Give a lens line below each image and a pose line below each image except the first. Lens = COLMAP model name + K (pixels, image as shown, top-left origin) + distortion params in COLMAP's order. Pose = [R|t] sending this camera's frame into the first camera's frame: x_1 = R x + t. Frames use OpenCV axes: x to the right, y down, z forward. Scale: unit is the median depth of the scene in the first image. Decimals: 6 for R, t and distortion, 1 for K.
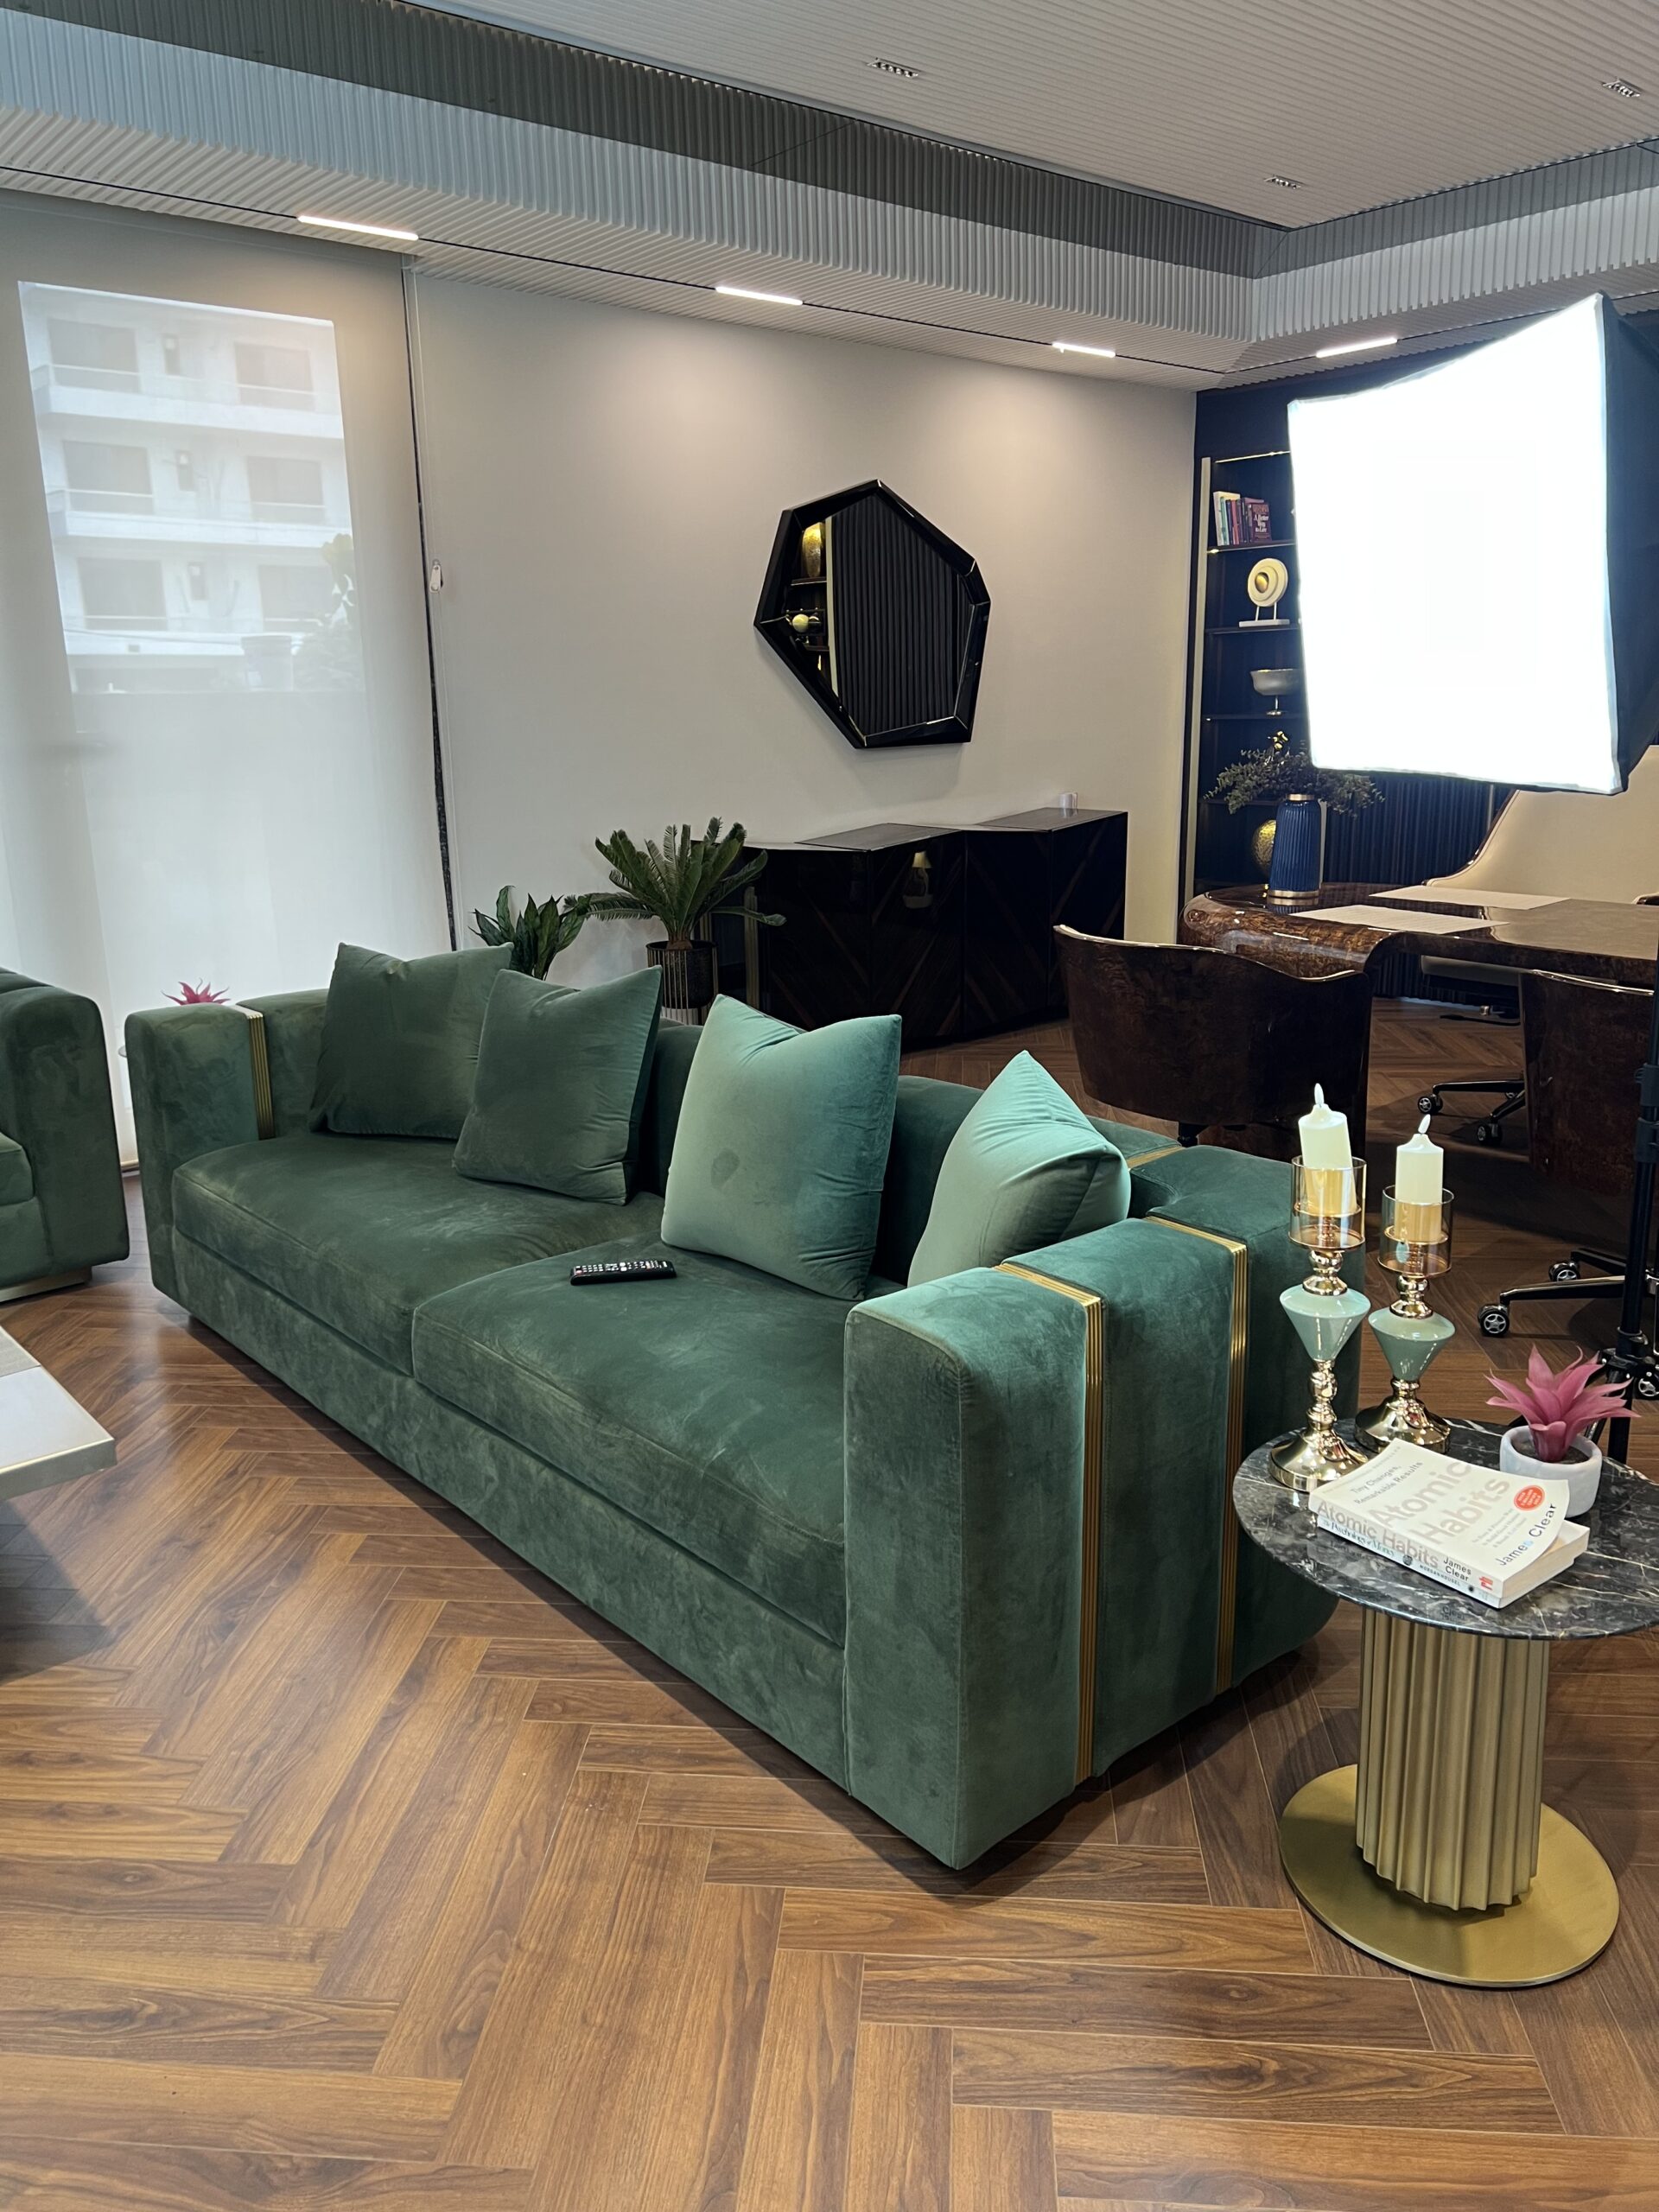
lens RADIAL K [[1653.8, 0, 829.5], [0, 1653.8, 1106.0], [0, 0, 1]] dist [0.015546, -0.002505]
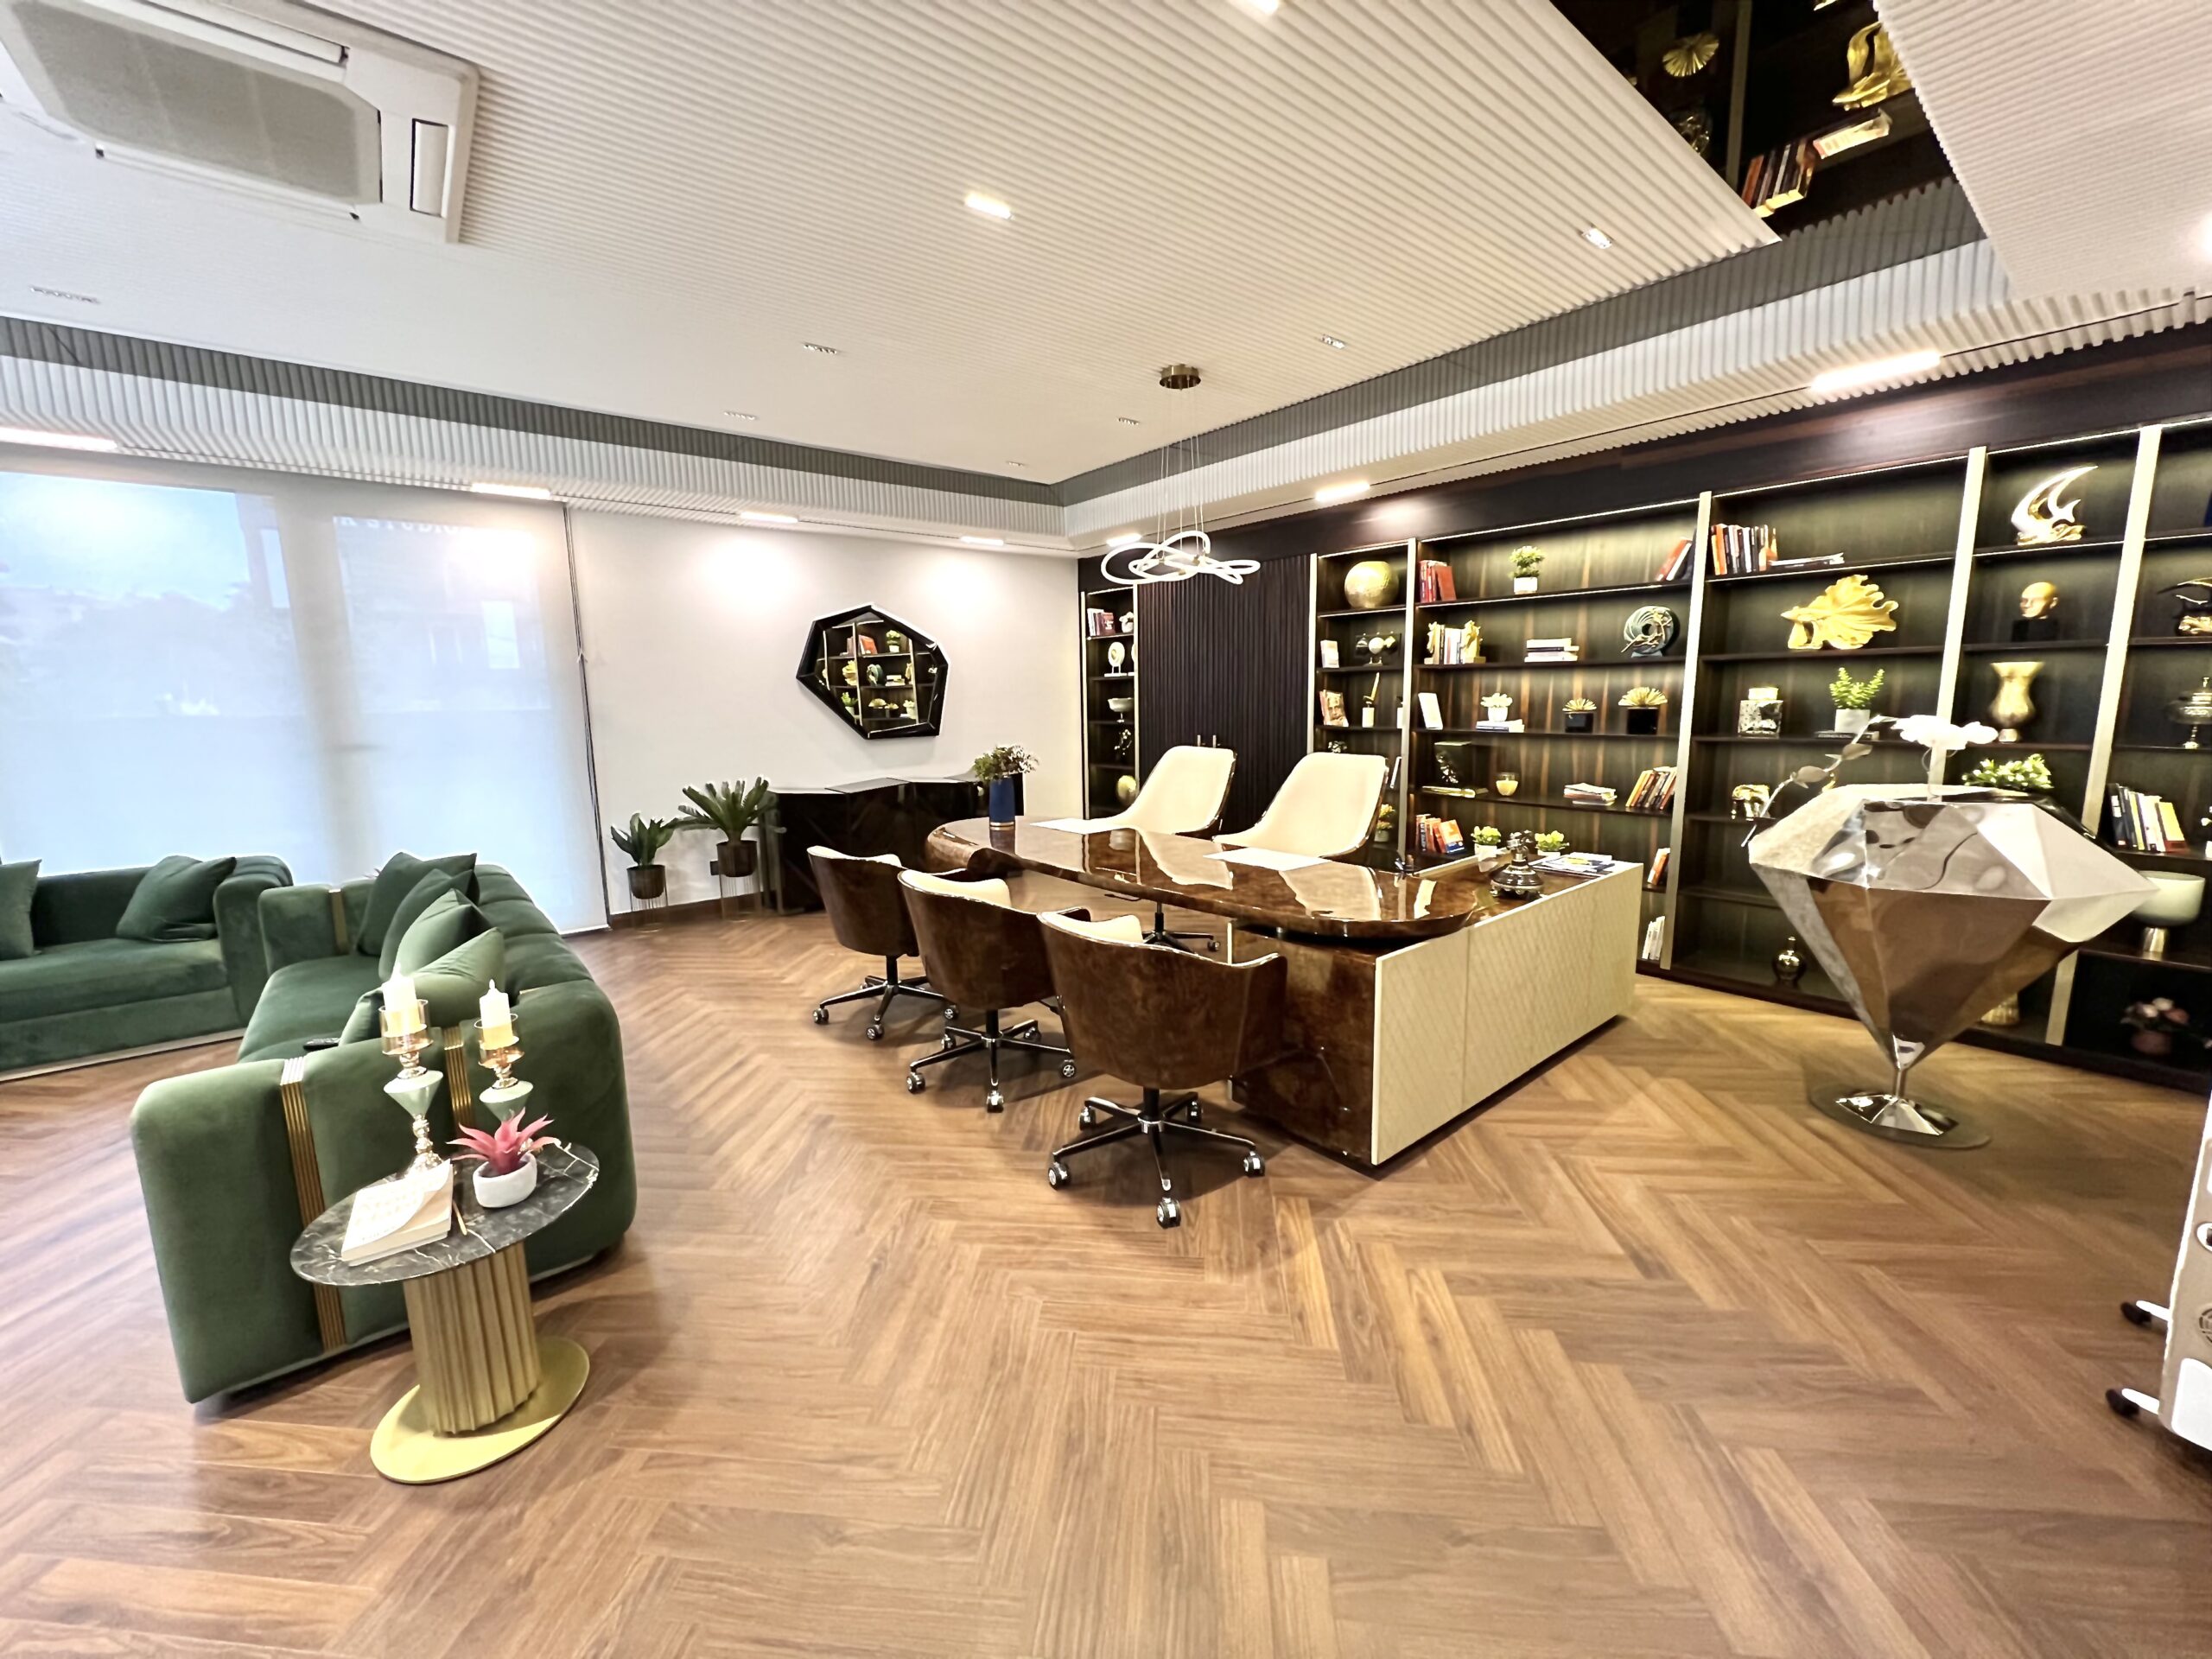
lens RADIAL K [[875.5, 0, 1106.0], [0, 875.5, 829.5], [0, 0, 1]] dist [-0.001064, 0.000076]
pose [[0.999872, 0.008353, -0.013612, 0.358745], [-0.009593, 0.995548, -0.093762, -0.024052], [0.012768, 0.093880, 0.995502, 0.008707]]
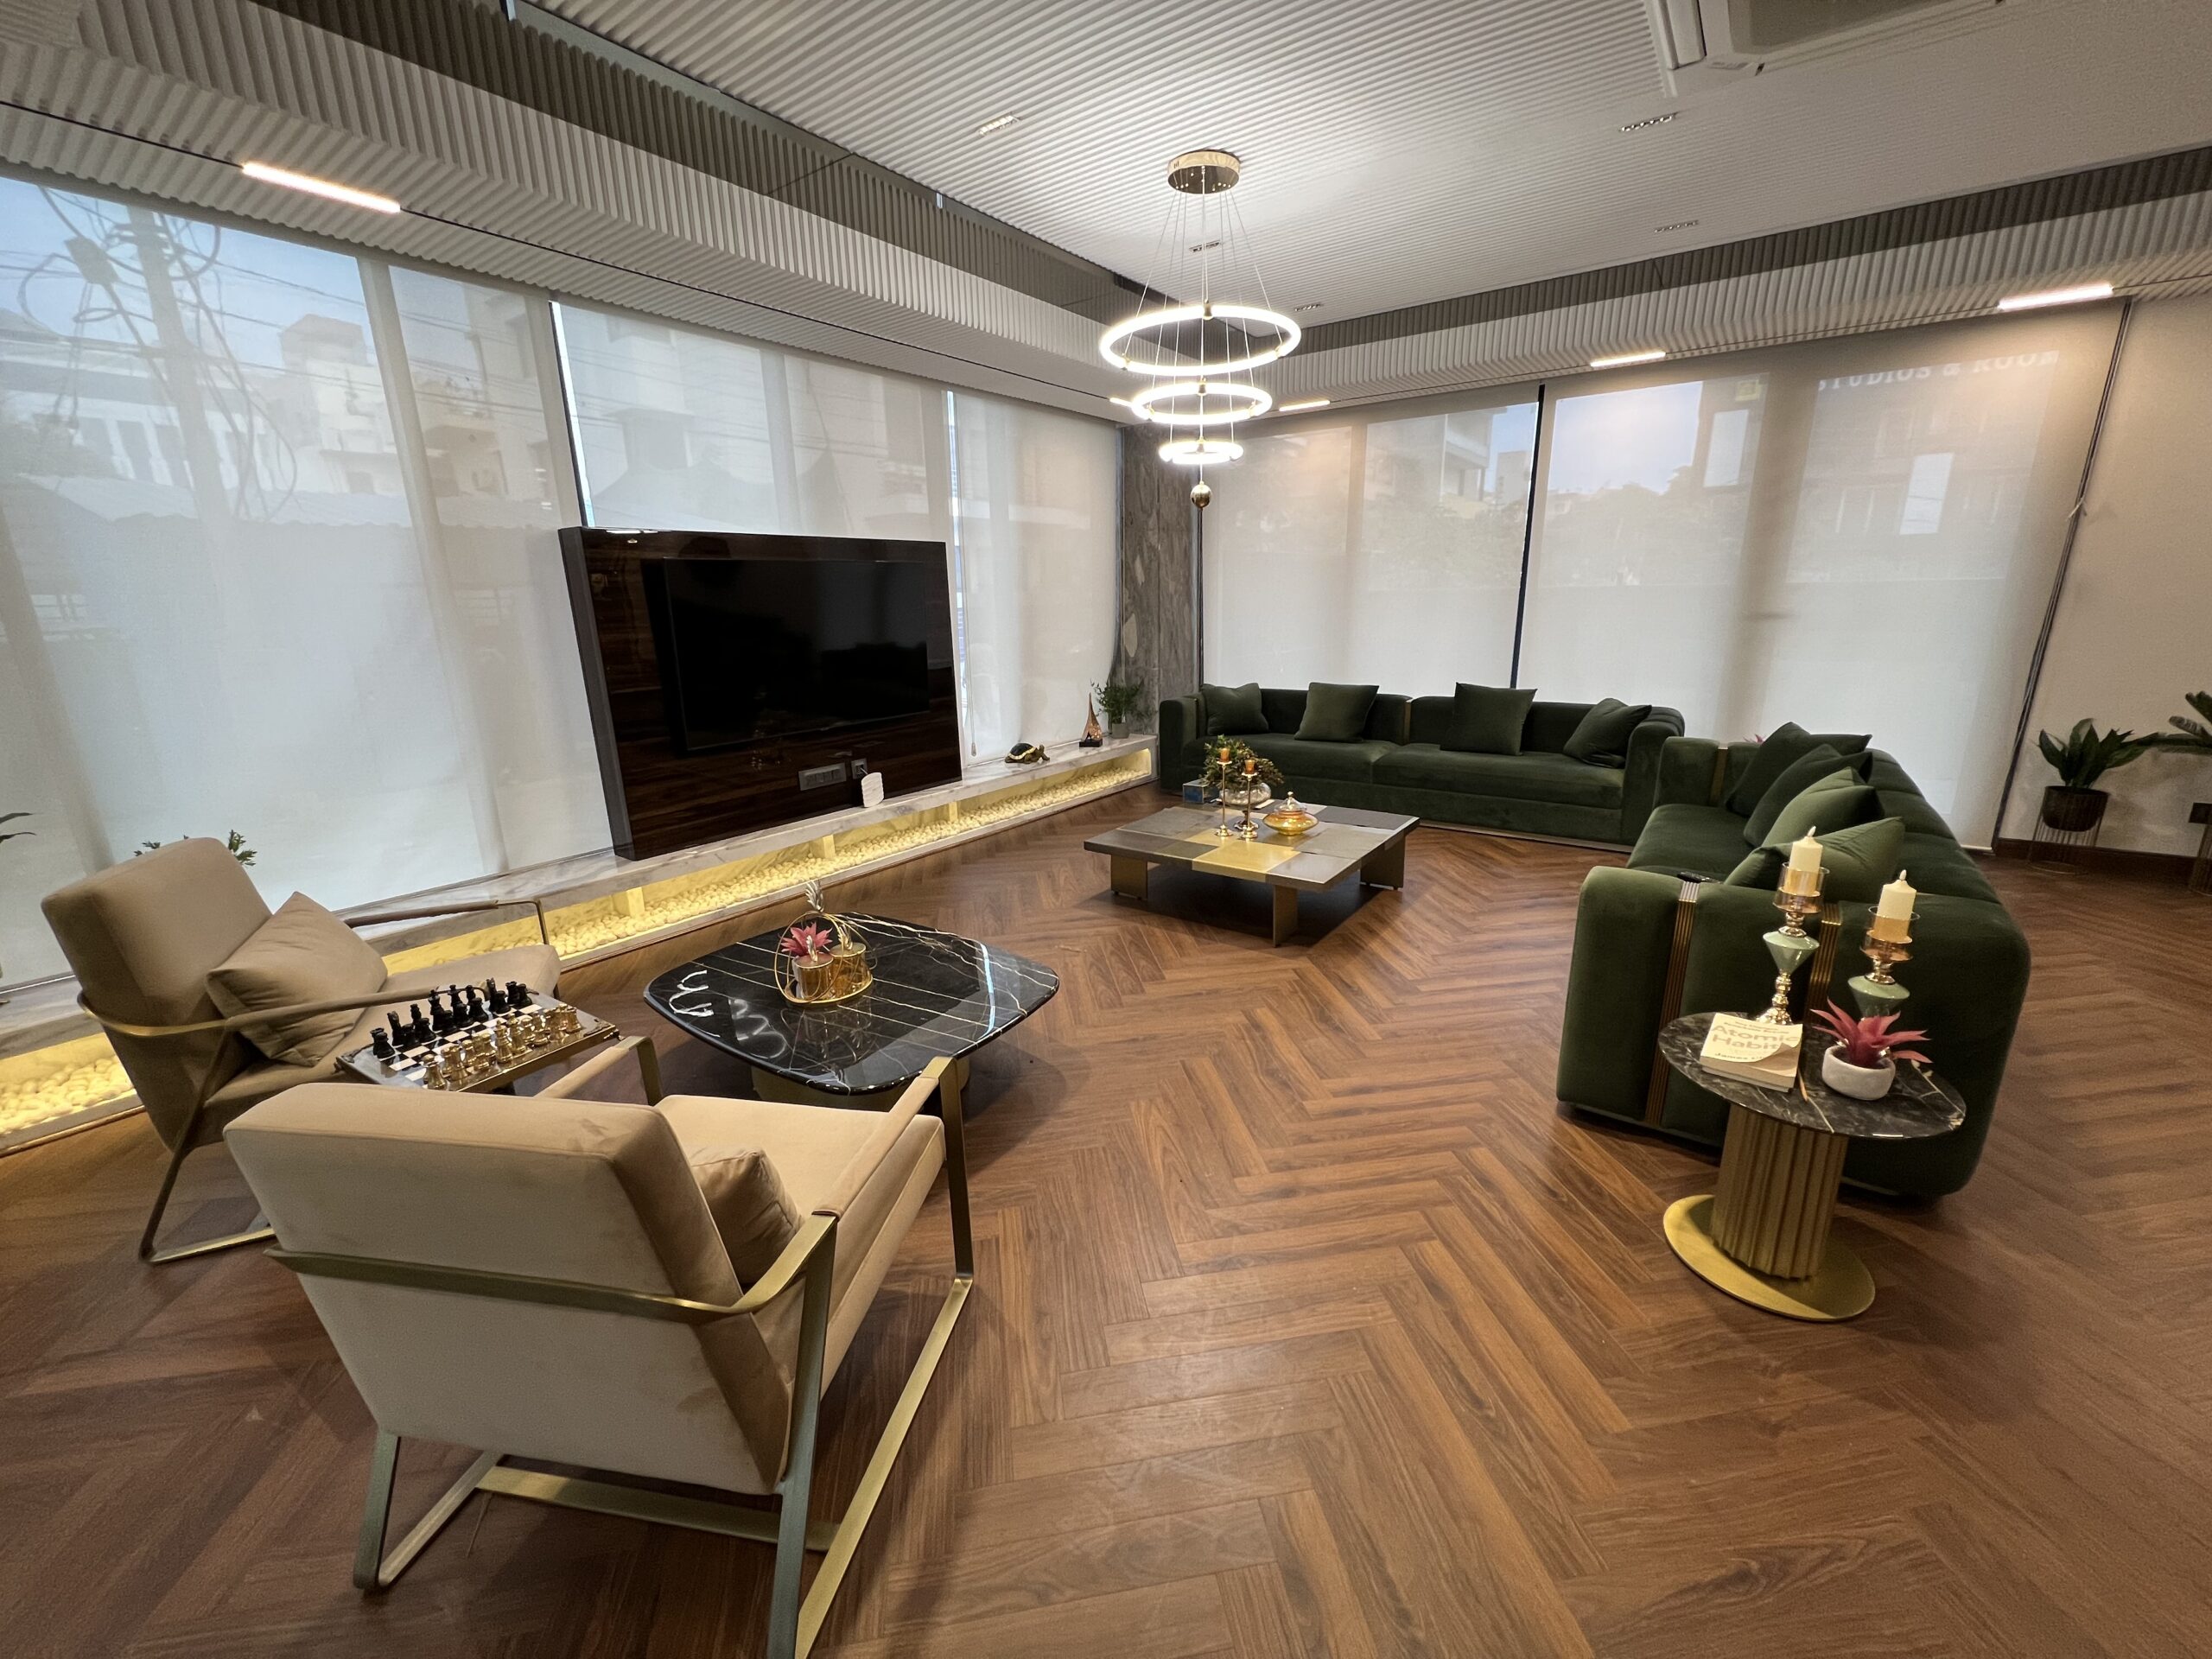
lens RADIAL K [[875.5, 0, 1106.0], [0, 875.5, 829.5], [0, 0, 1]] dist [-0.001064, 0.000076]
pose [[0.240512, 0.269995, -0.932339, 0.338030], [-0.222740, 0.950254, 0.217724, -0.014294], [0.944744, 0.155304, 0.288686, -0.015848]]
